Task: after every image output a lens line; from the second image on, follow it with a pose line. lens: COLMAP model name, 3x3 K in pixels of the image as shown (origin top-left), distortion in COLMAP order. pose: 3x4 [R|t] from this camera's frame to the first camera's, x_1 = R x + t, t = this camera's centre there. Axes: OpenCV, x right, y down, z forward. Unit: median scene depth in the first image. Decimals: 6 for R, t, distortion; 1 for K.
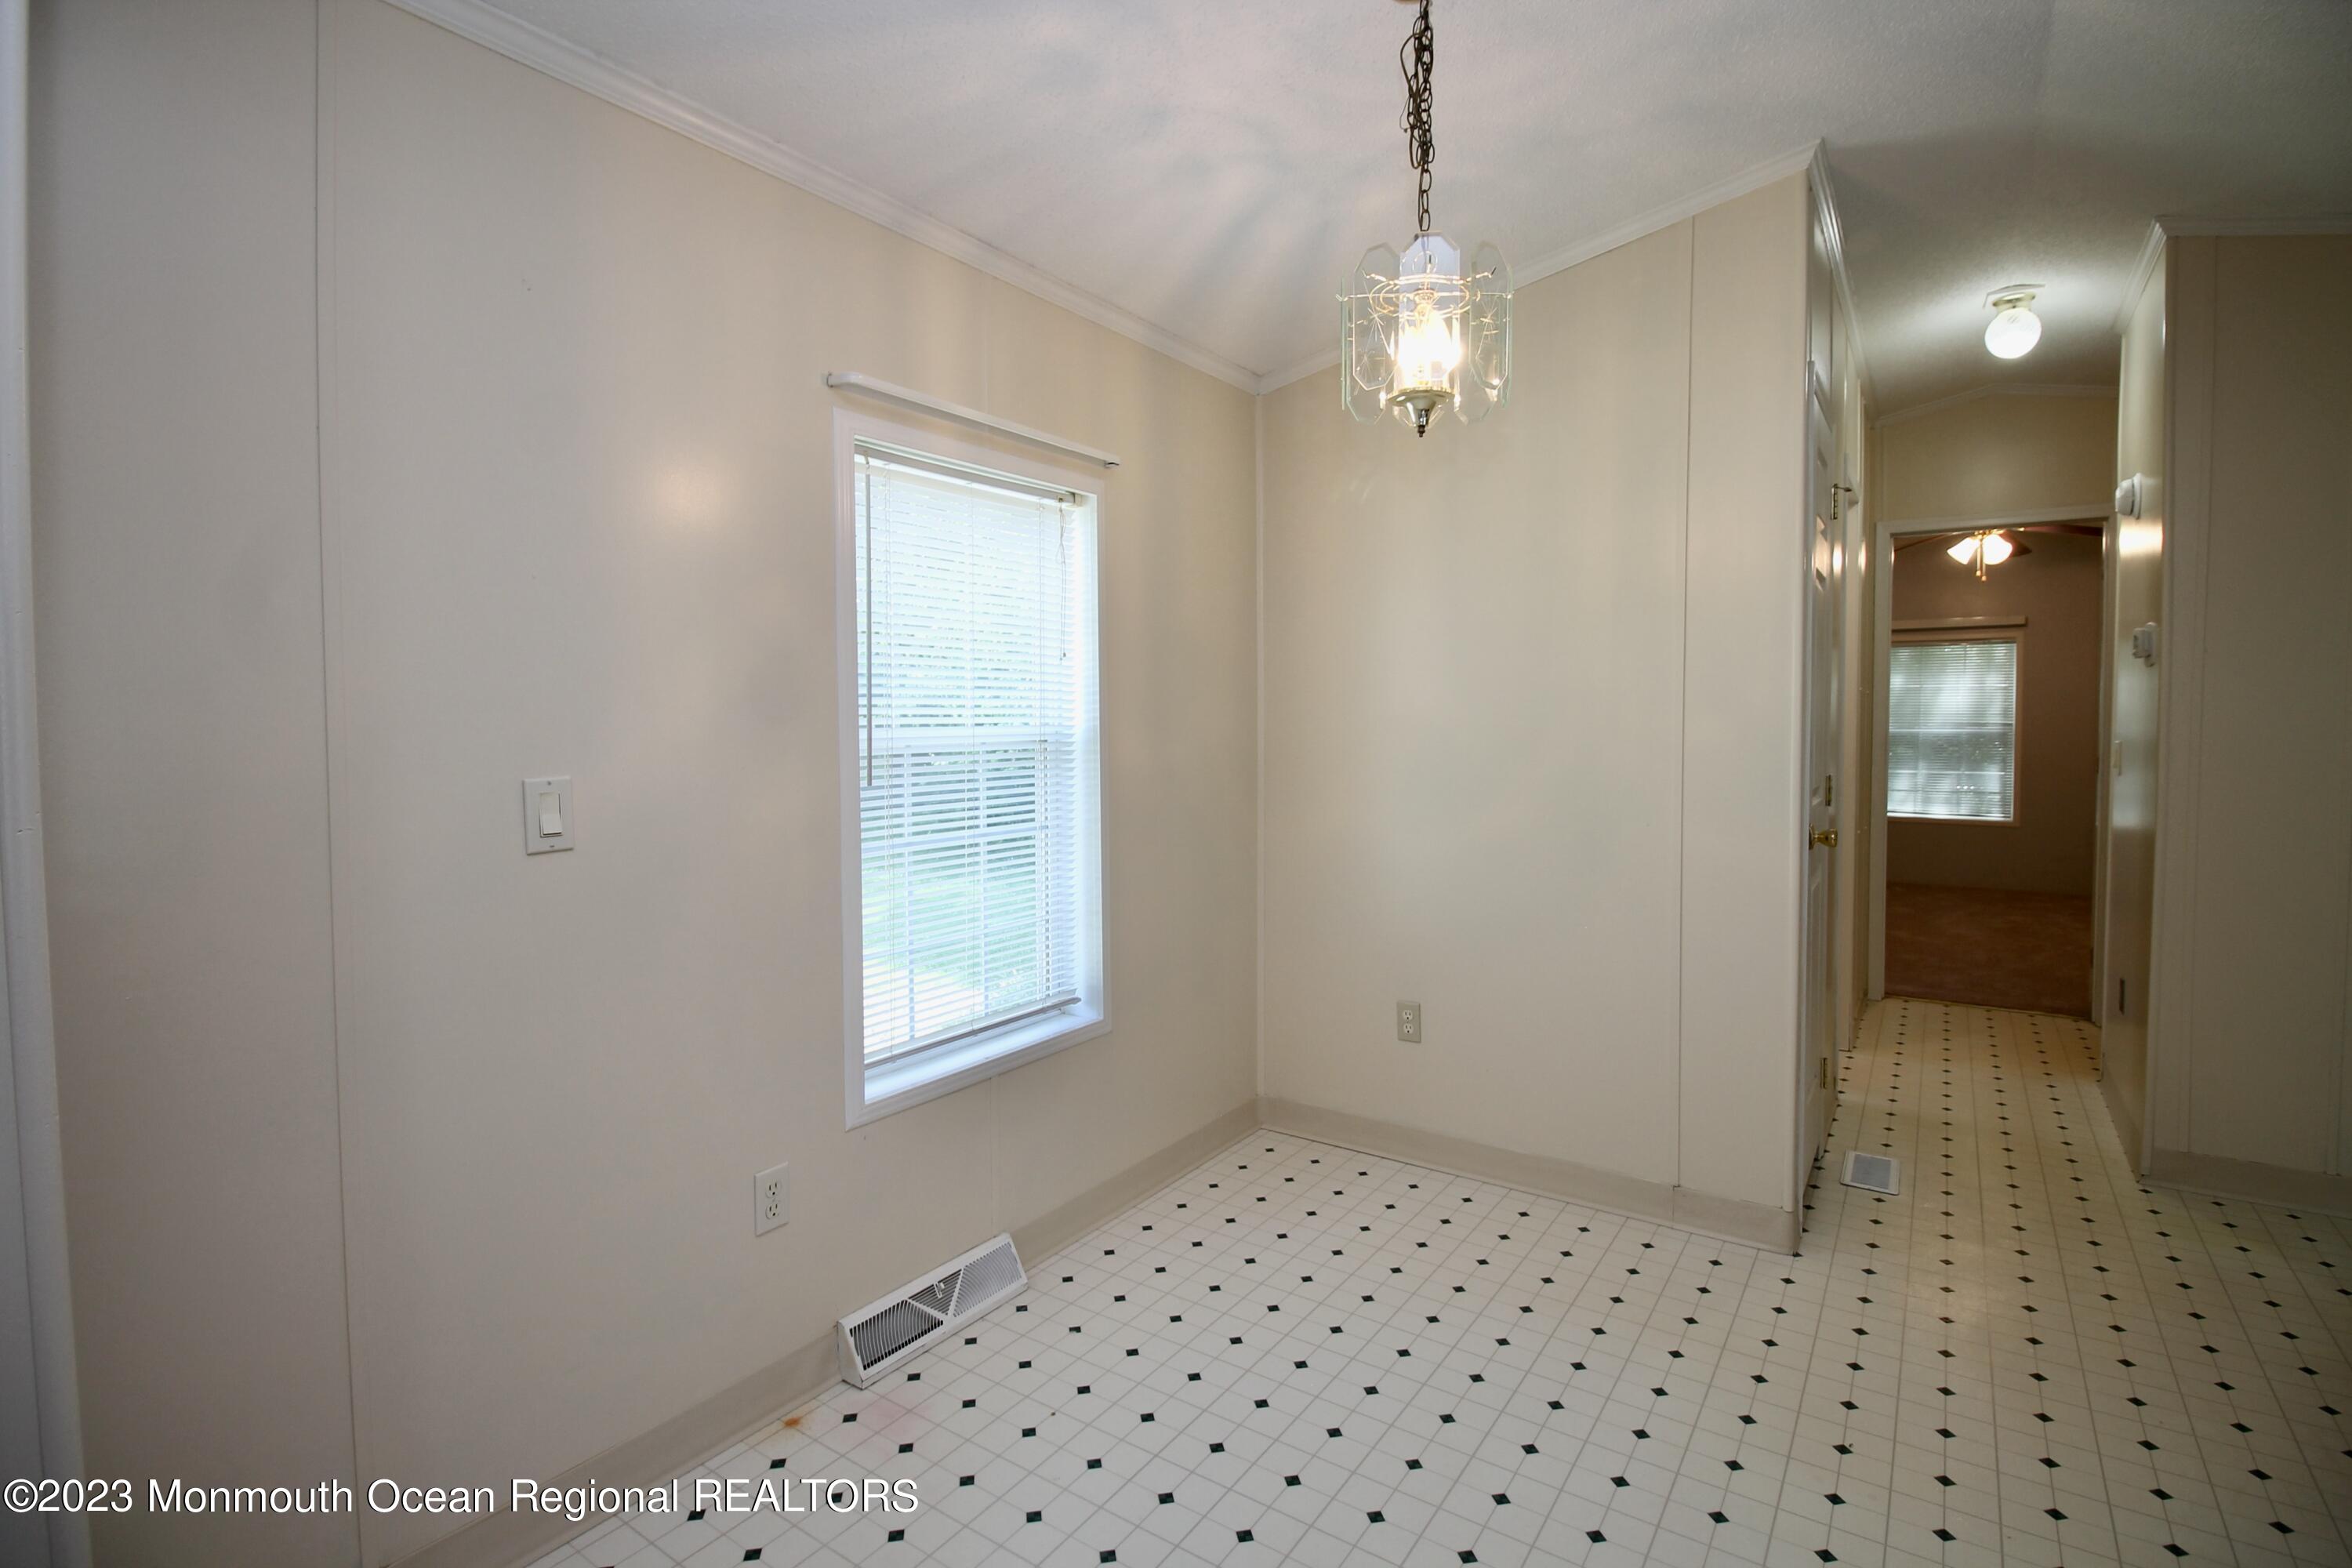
lens RADIAL K [[1099.9, 0, 1194.2], [0, 1099.9, 750.4], [0, 0, 1]] dist [0.000730, -0.012973]
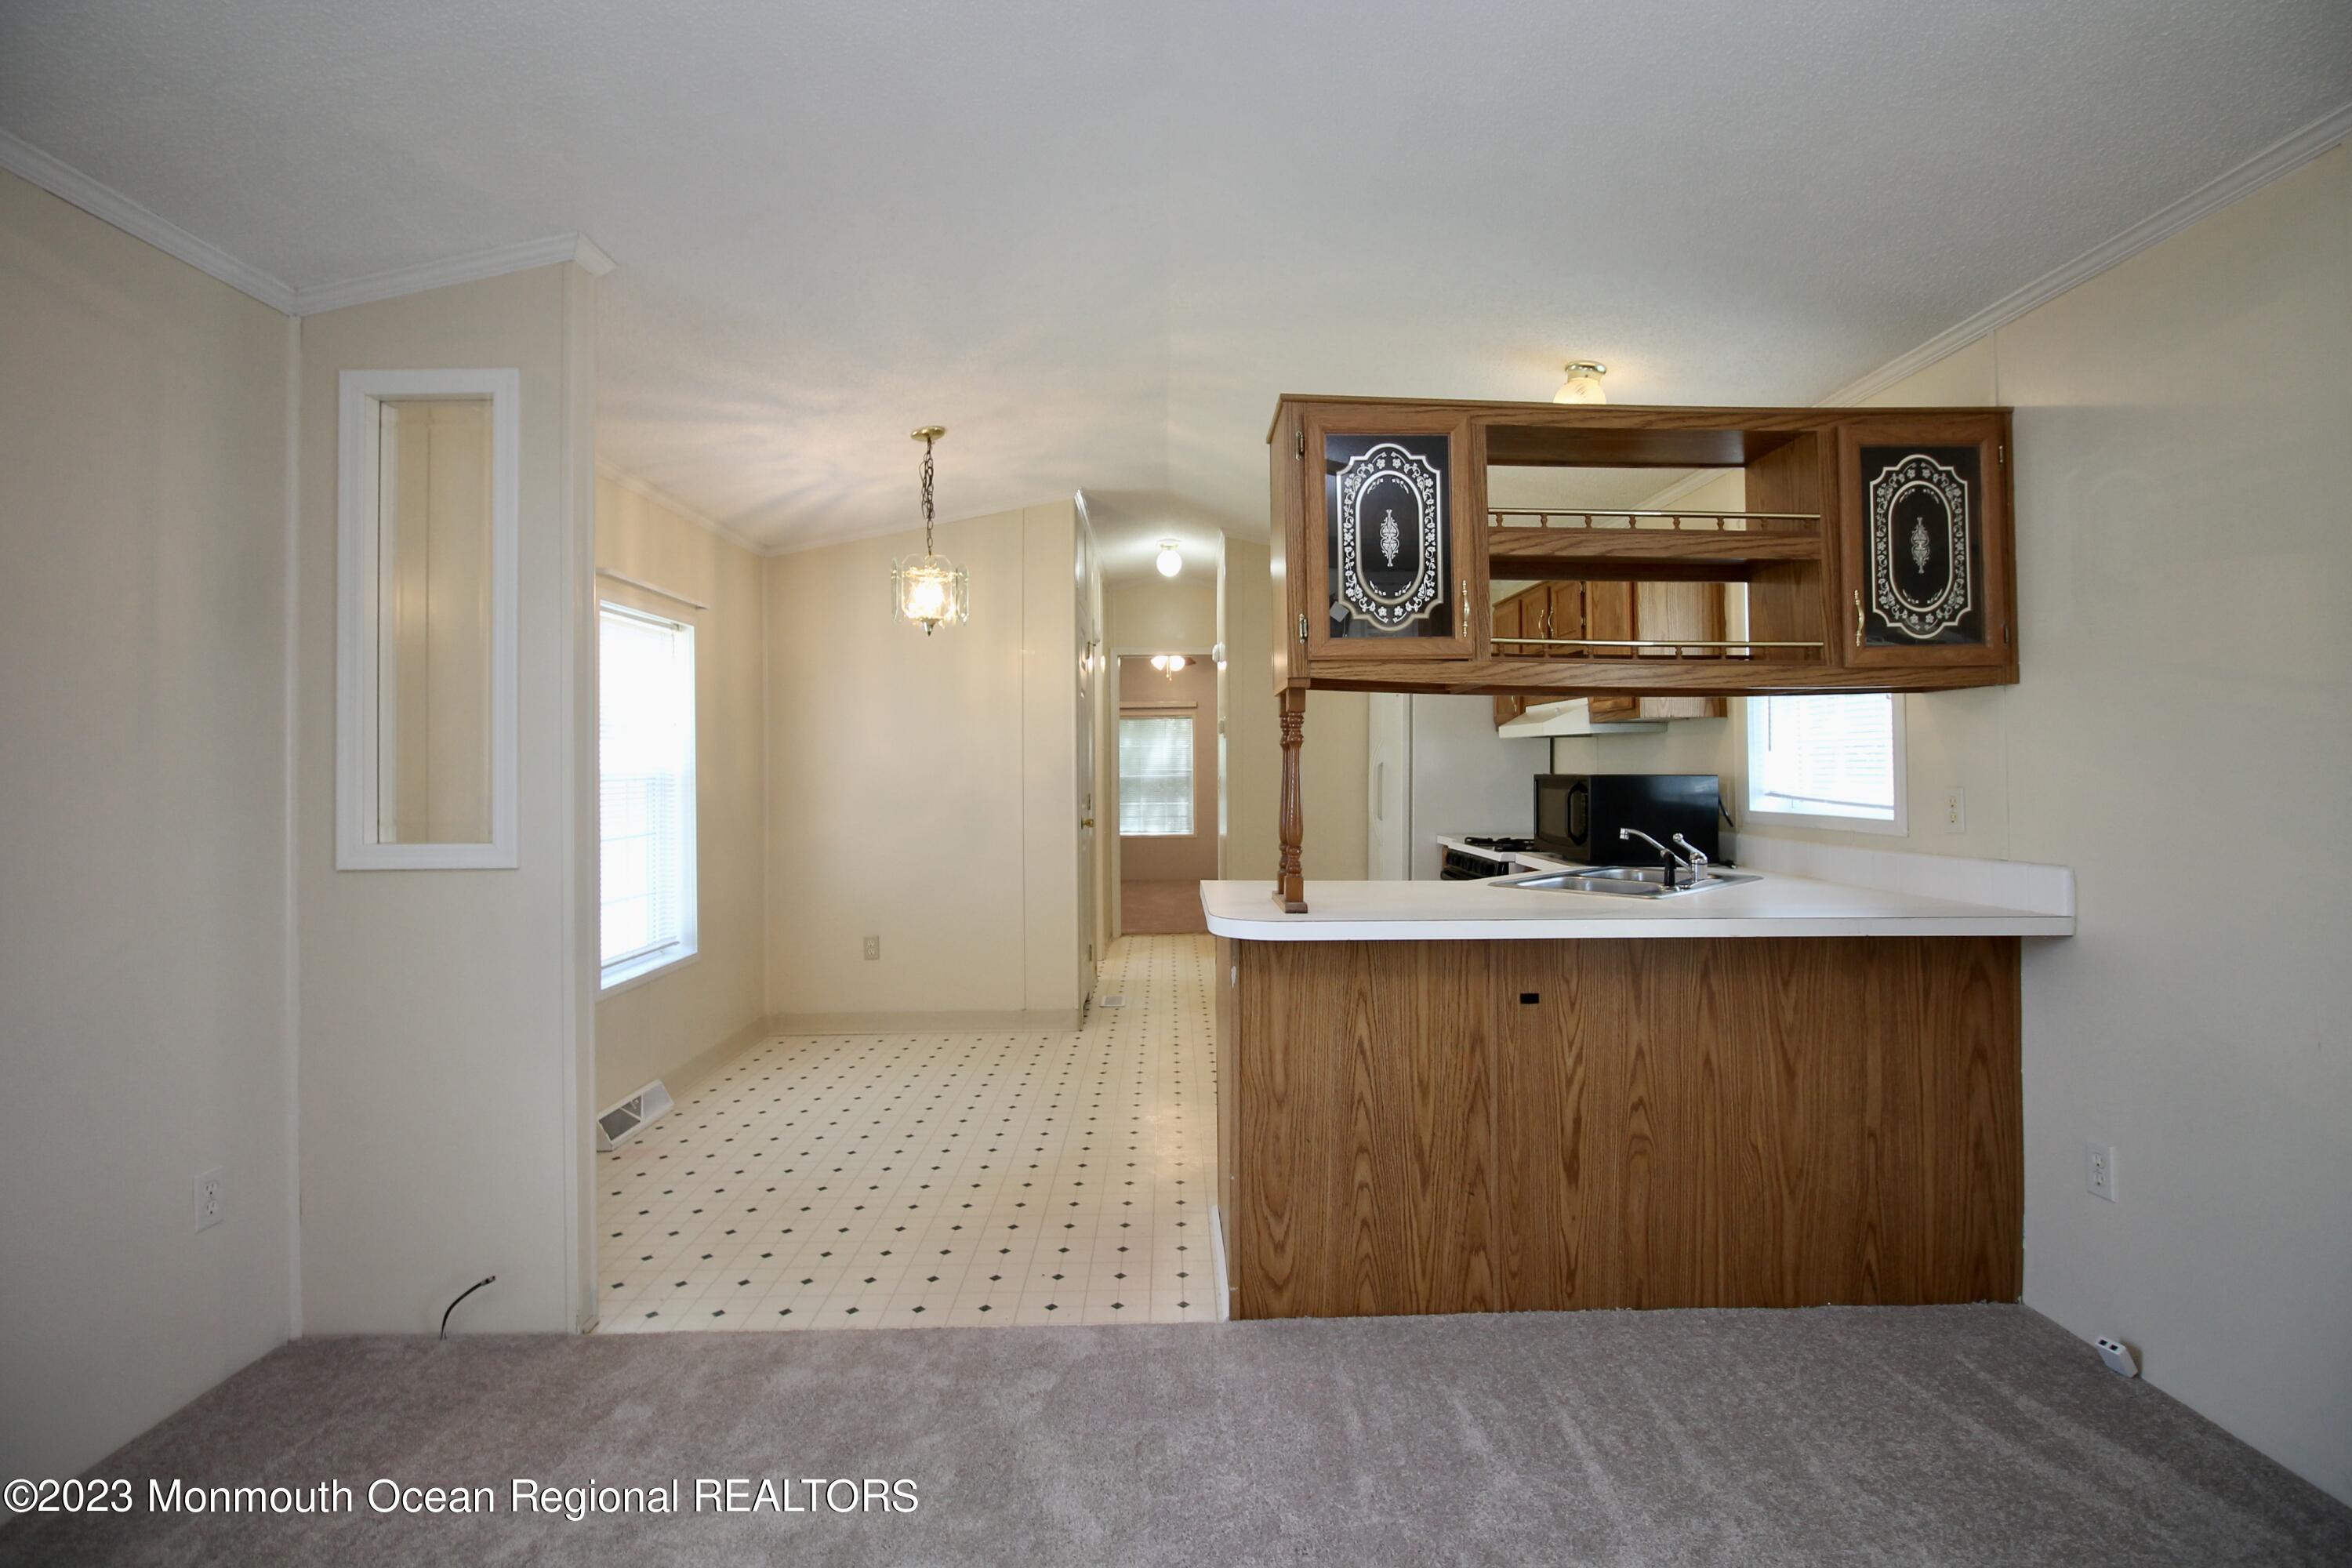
lens RADIAL K [[1099.9, 0, 1194.2], [0, 1099.9, 750.4], [0, 0, 1]] dist [0.000730, -0.012973]
pose [[0.812637, 0.004185, 0.582755, -0.339740], [0.025241, 0.998783, -0.042370, 0.029727], [-0.582223, 0.049141, 0.811543, -0.579147]]
